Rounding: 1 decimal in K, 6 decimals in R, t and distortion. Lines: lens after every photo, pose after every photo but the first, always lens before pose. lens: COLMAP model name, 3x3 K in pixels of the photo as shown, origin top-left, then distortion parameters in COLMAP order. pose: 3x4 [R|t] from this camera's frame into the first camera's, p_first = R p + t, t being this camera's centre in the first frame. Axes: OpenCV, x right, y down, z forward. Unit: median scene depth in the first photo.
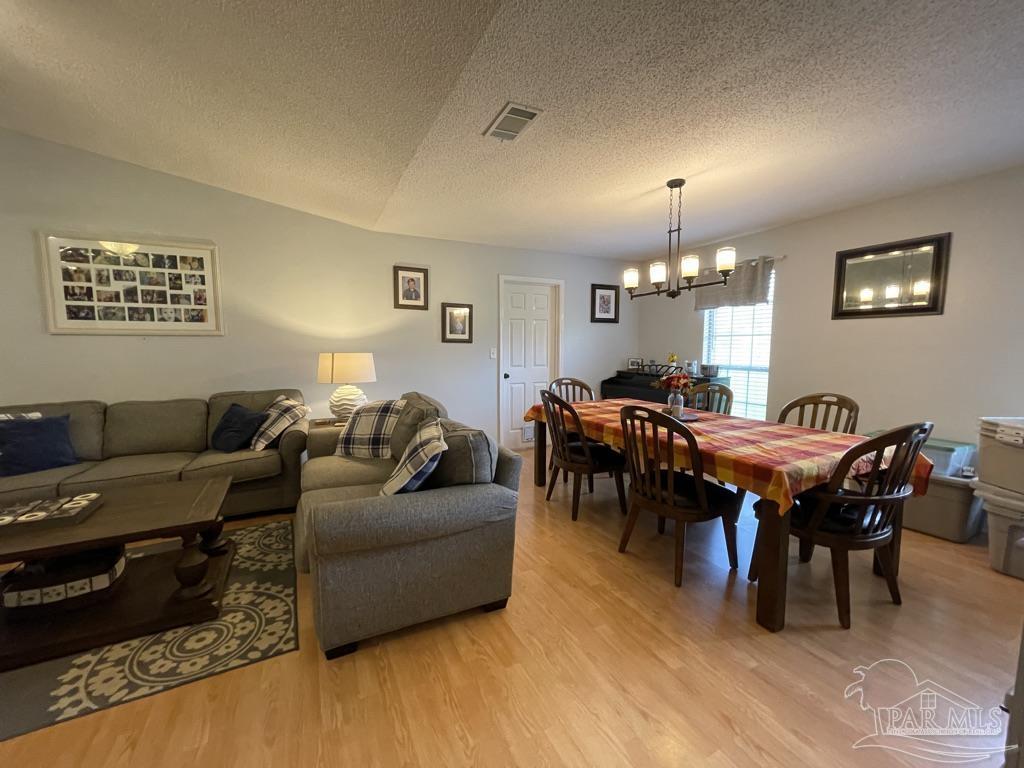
lens RADIAL K [[413.1, 0, 512.0], [0, 413.1, 384.0], [0, 0, 1]] dist [0.000968, -0.000148]
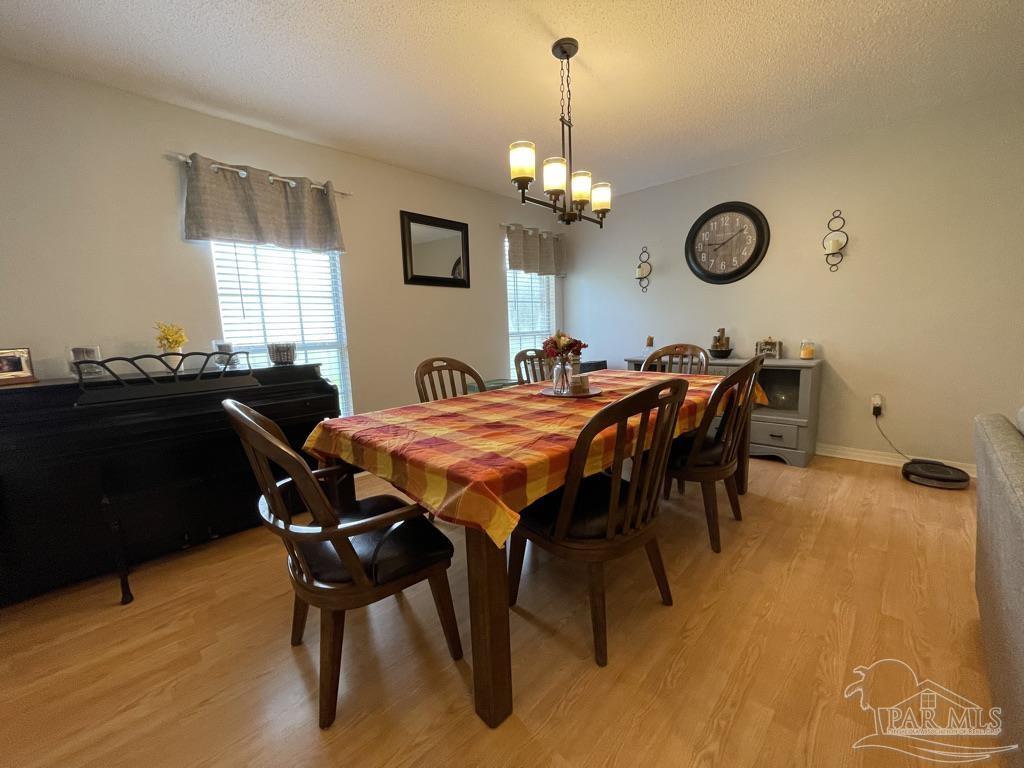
lens RADIAL K [[413.1, 0, 512.0], [0, 413.1, 384.0], [0, 0, 1]] dist [0.000968, -0.000148]
pose [[-0.329607, -0.116422, 0.936913, -0.237455], [0.123163, 0.978585, 0.164929, -0.063377], [-0.936050, 0.169754, -0.308209, 1.211476]]
